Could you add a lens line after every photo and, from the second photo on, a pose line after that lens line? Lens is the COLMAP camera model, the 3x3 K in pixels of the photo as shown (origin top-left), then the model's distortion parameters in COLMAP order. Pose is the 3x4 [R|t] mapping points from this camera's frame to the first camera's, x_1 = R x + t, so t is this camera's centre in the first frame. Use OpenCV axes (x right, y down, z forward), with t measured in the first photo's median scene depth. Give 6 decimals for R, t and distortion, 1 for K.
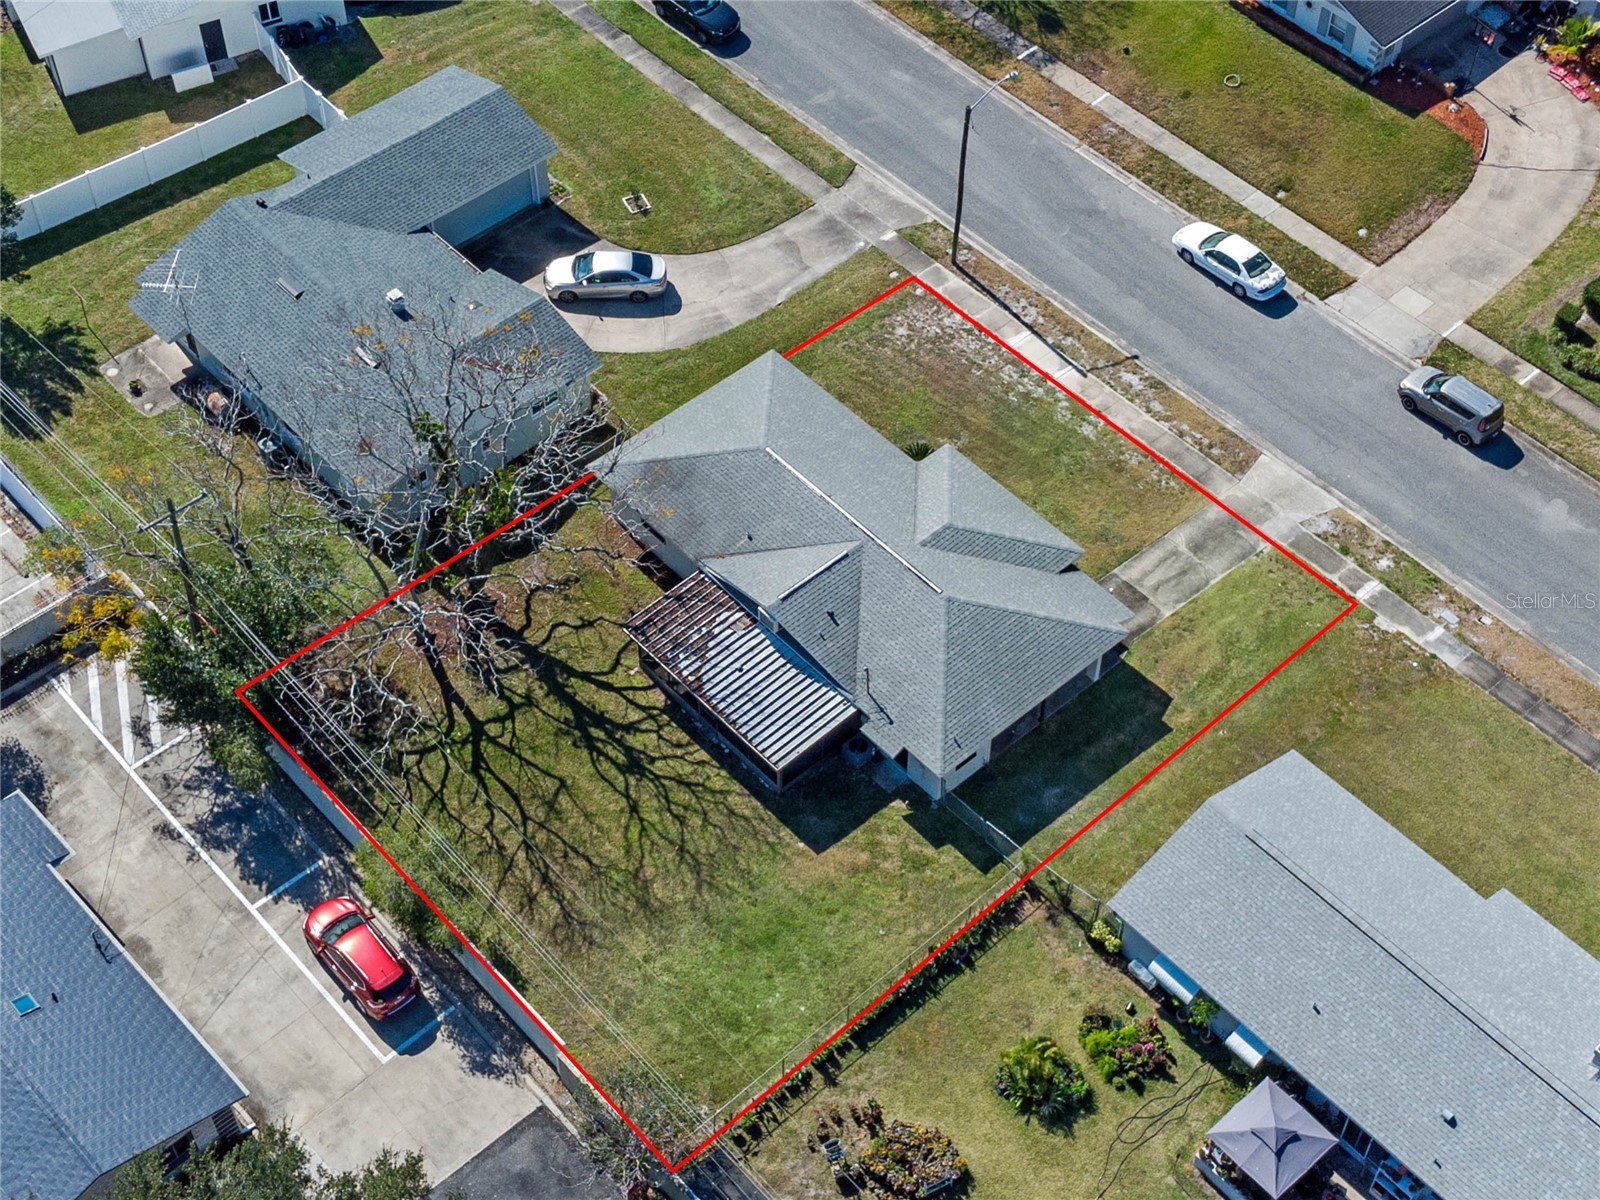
lens RADIAL K [[2372.8, 0, 807.3], [0, 2372.8, 601.5], [0, 0, 1]] dist [0.160625, -0.606044]
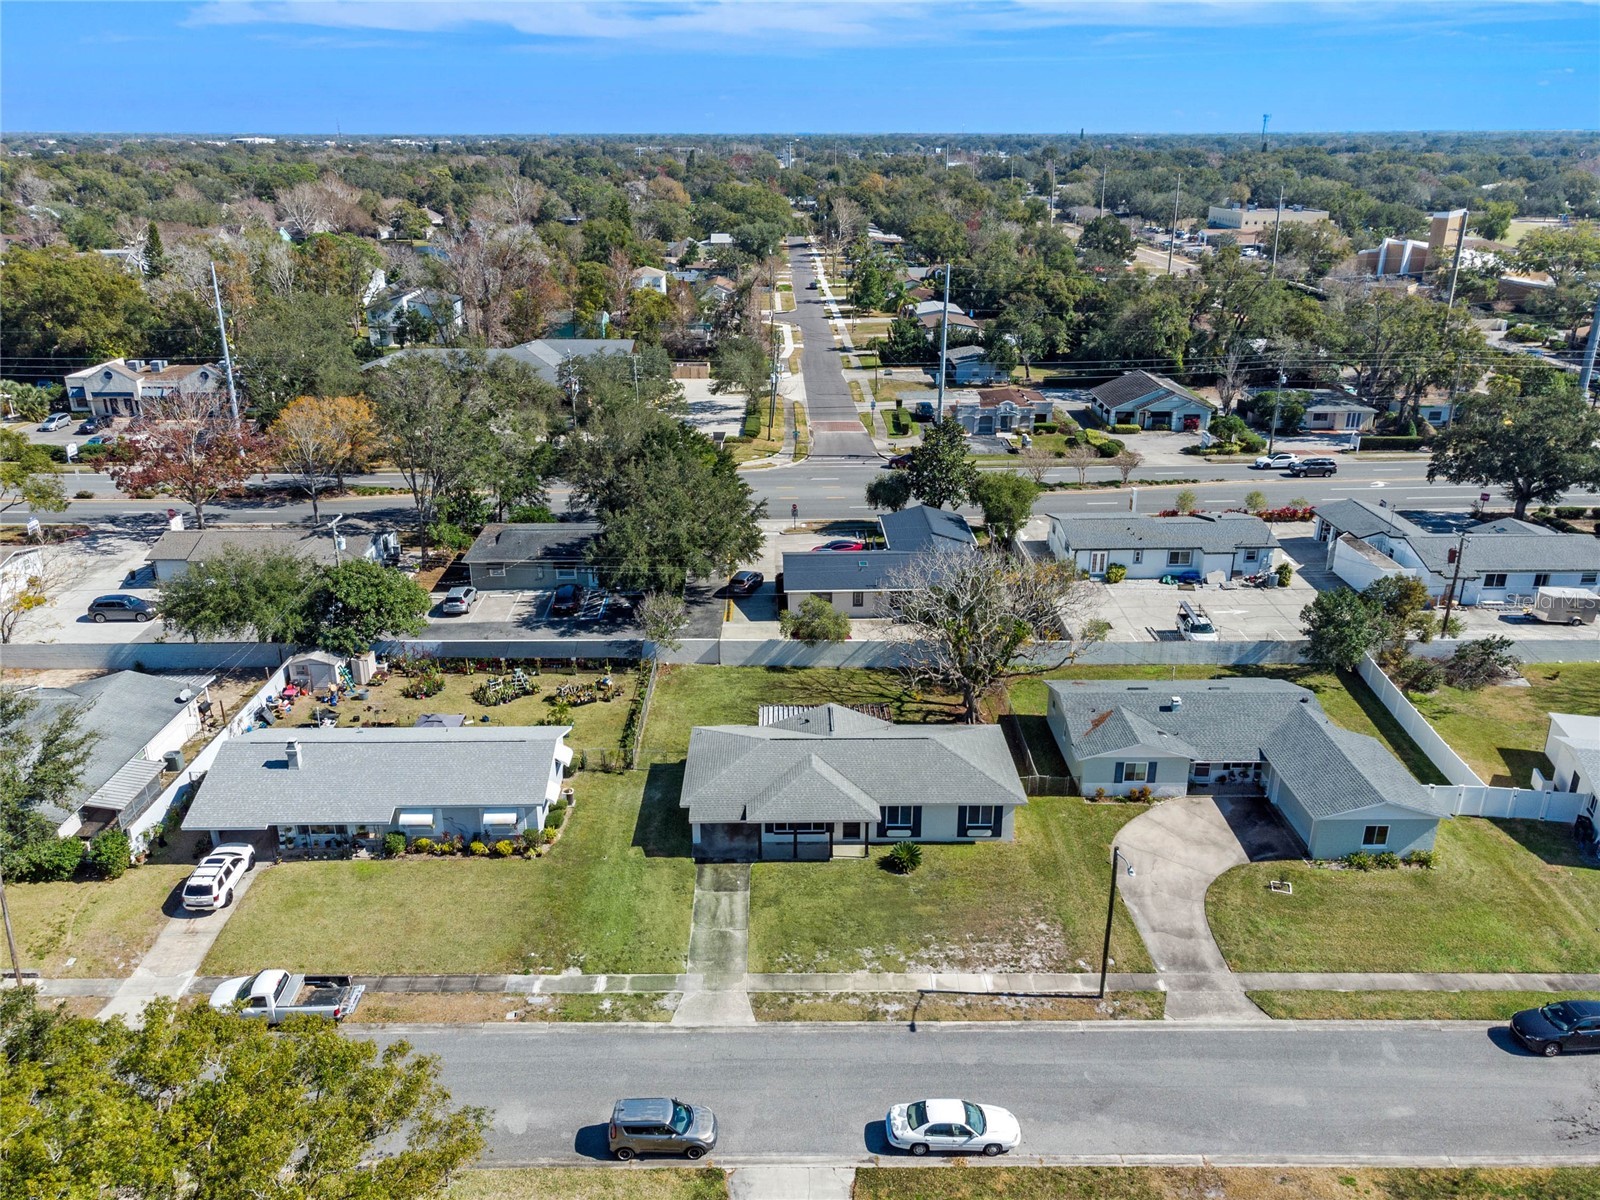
lens RADIAL K [[1222.8, 0, 802.1], [0, 1222.8, 572.3], [0, 0, 1]] dist [0.081540, -0.137594]
pose [[-0.660056, 0.251556, -0.707846, 0.600274], [-0.581965, 0.424594, 0.693568, -0.640872], [0.475018, 0.869735, -0.133860, 0.999007]]
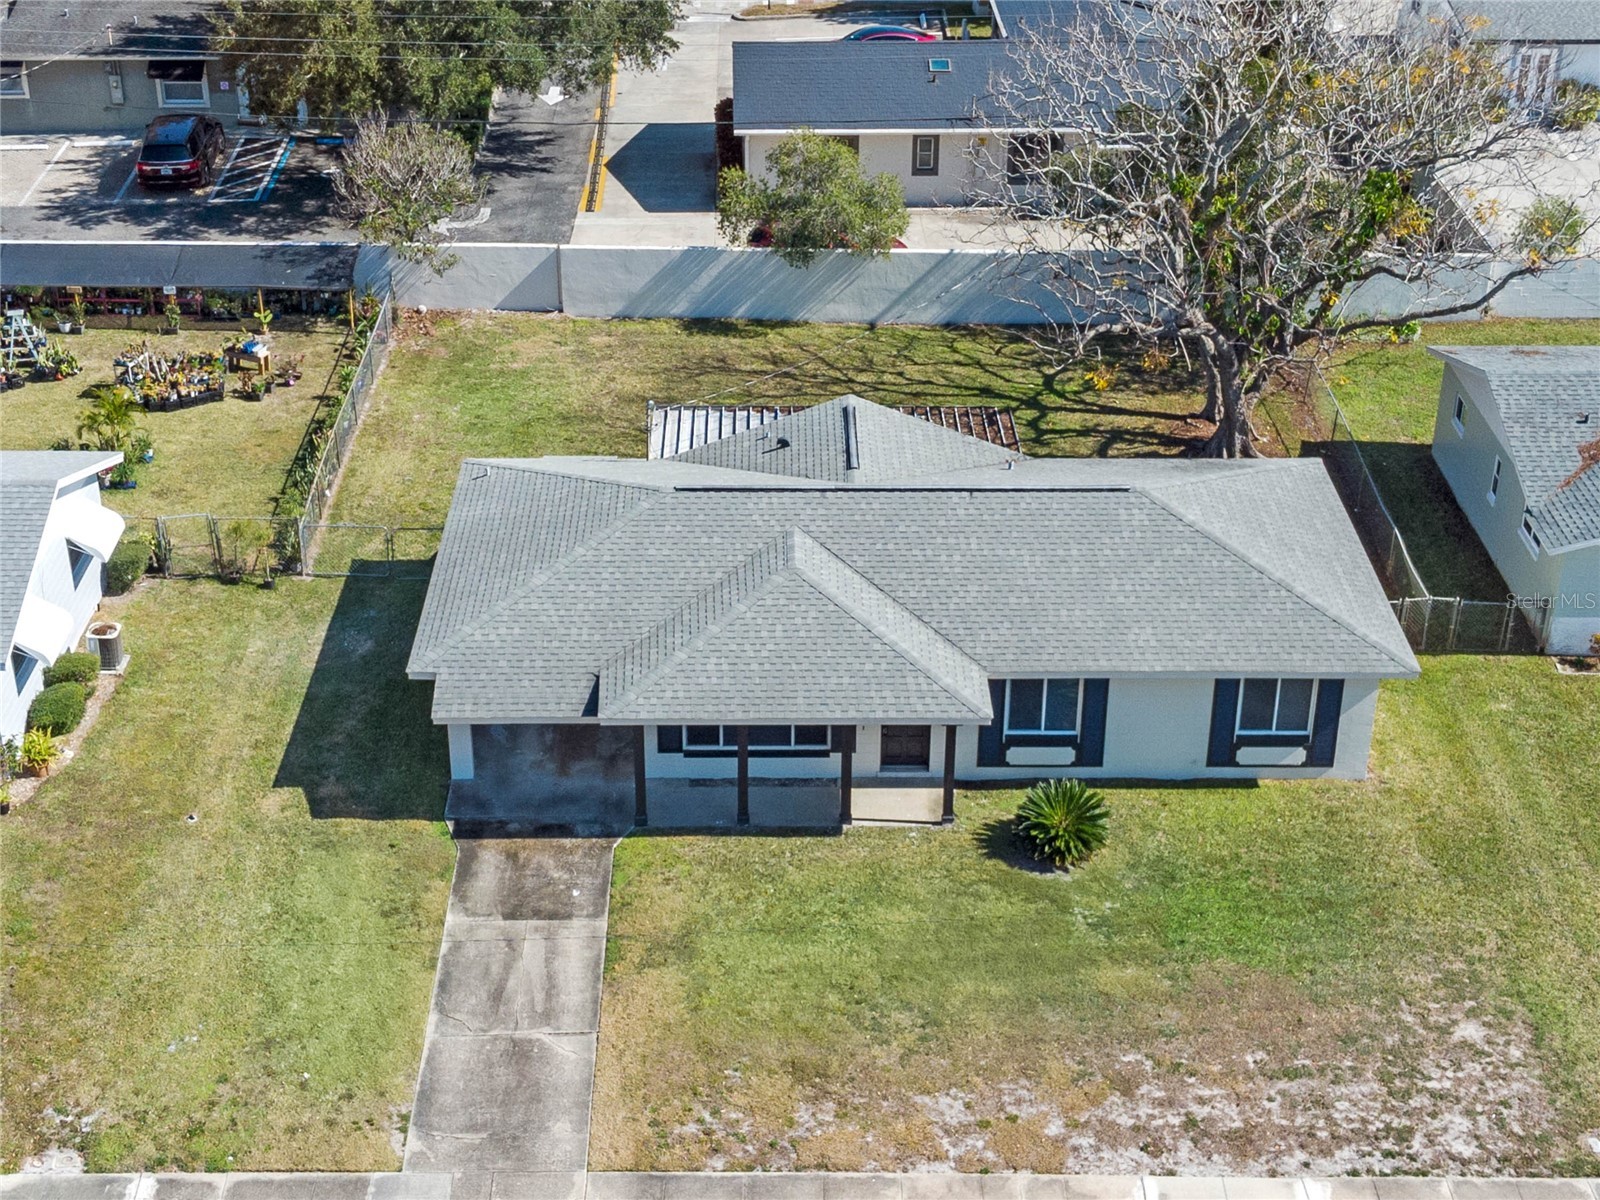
lens RADIAL K [[2372.8, 0, 807.3], [0, 2372.8, 601.5], [0, 0, 1]] dist [0.160625, -0.606044]
pose [[-0.660496, 0.353364, -0.662480, 0.416693], [-0.586454, 0.308165, 0.749071, -0.435886], [0.468847, 0.883272, 0.003690, 1.011878]]
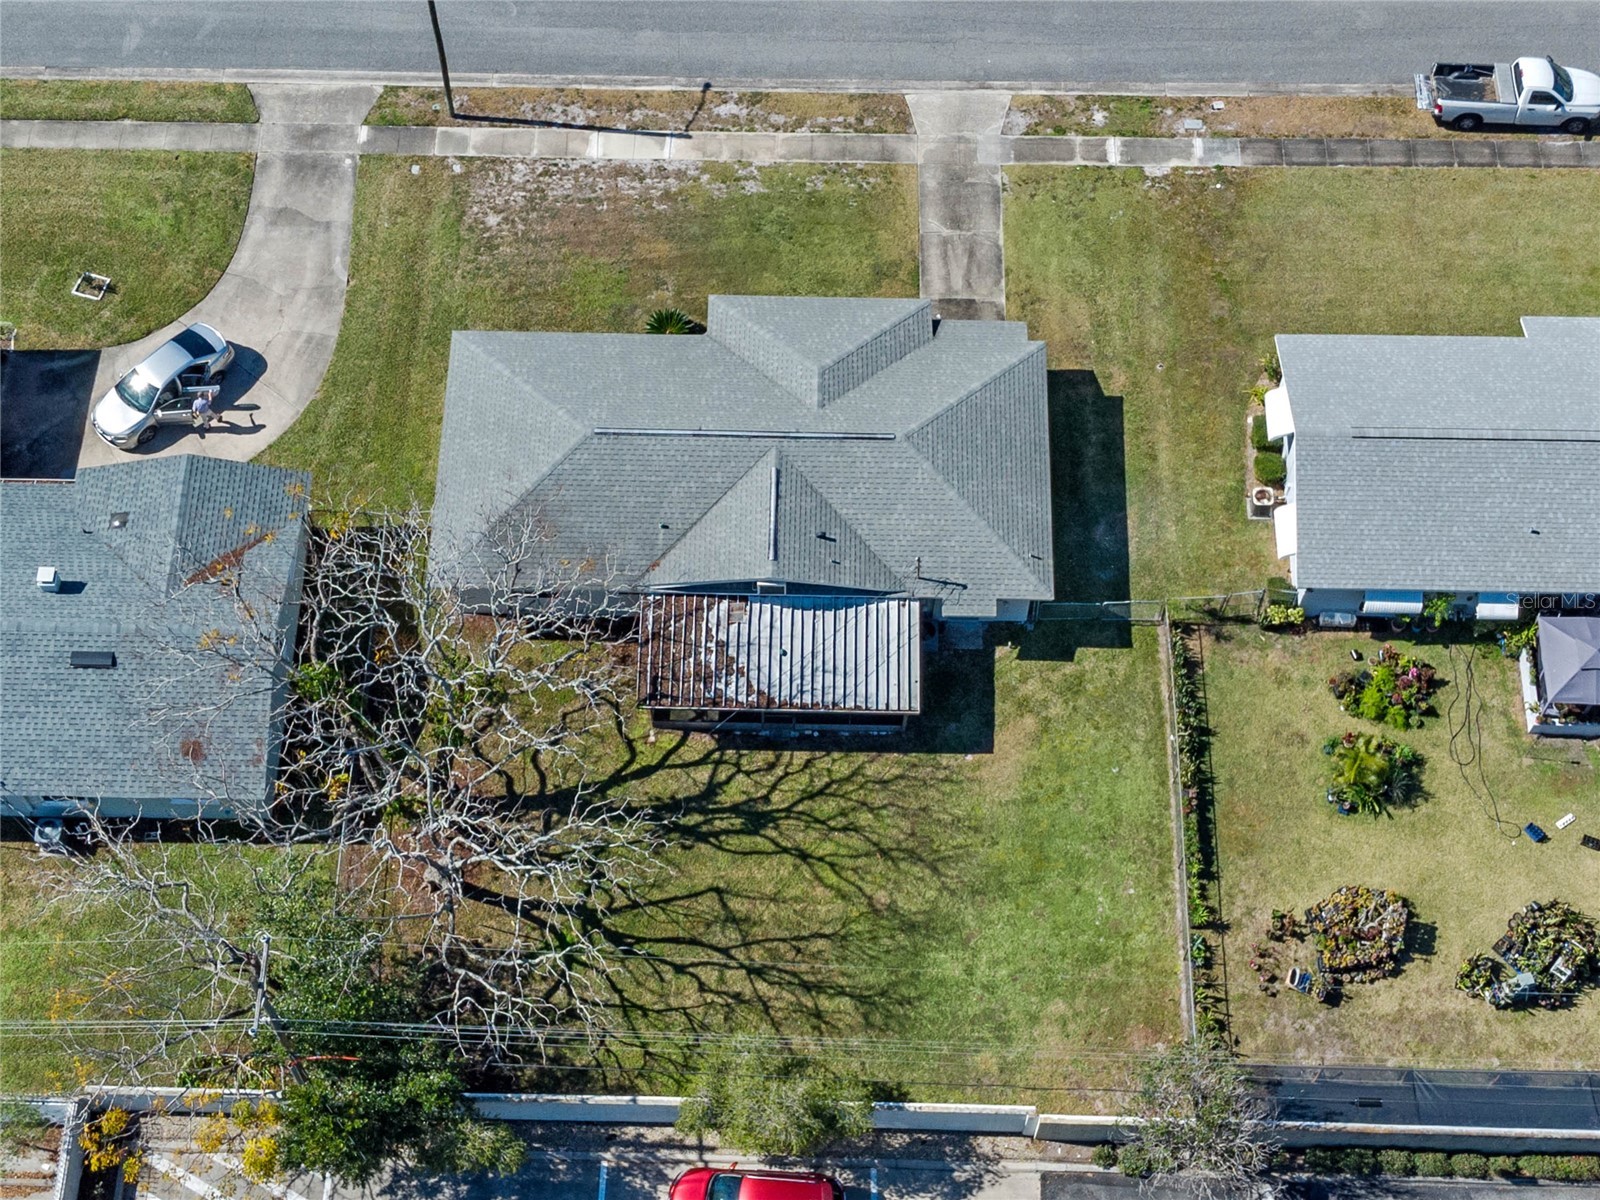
lens RADIAL K [[2372.8, 0, 807.3], [0, 2372.8, 601.5], [0, 0, 1]] dist [0.160625, -0.606044]
pose [[0.684175, -0.646063, 0.338389, -0.294318], [0.564006, 0.762860, 0.316134, -0.246570], [-0.462386, -0.025438, 0.886314, 0.230839]]
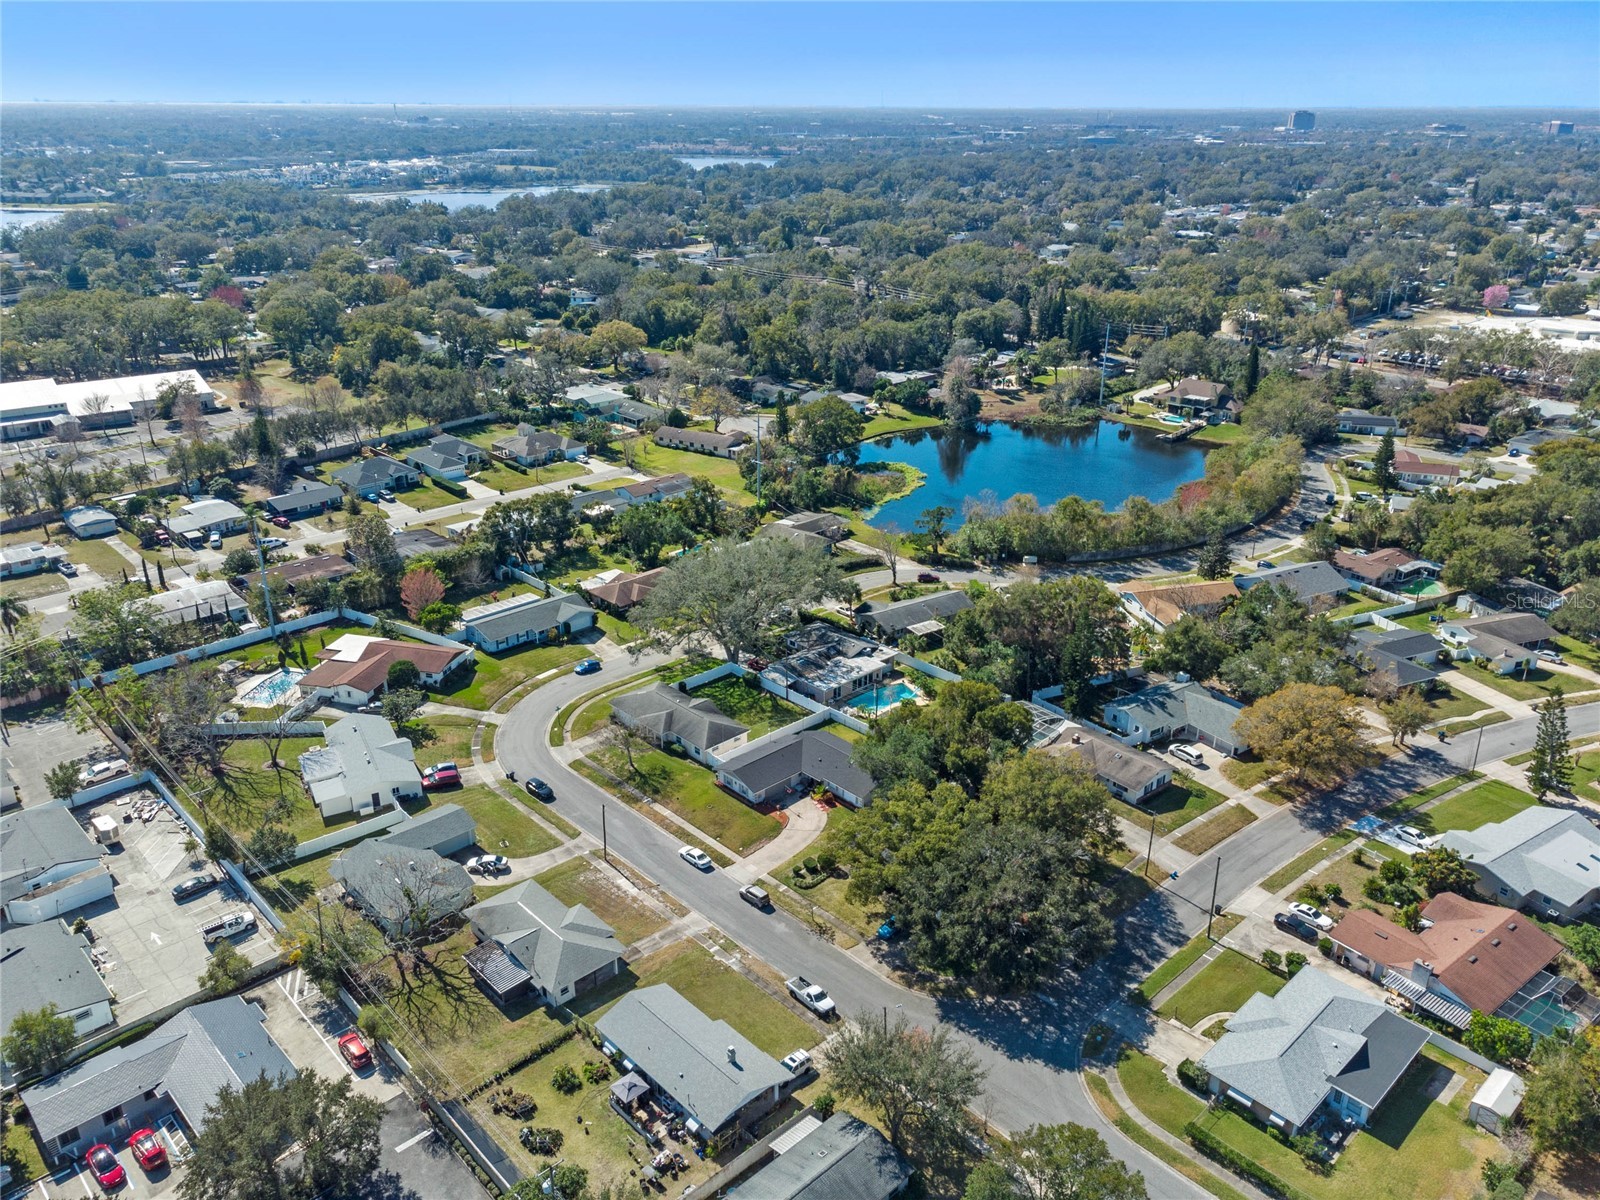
lens RADIAL K [[1208.3, 0, 800.0], [0, 1208.3, 600.0], [0, 0, 1]] dist [0.006444, 0.014588]
pose [[0.999750, -0.010842, 0.019546, 0.336412], [0.018745, 0.883014, -0.468973, 0.348938], [-0.012174, 0.469222, 0.882996, -0.618422]]
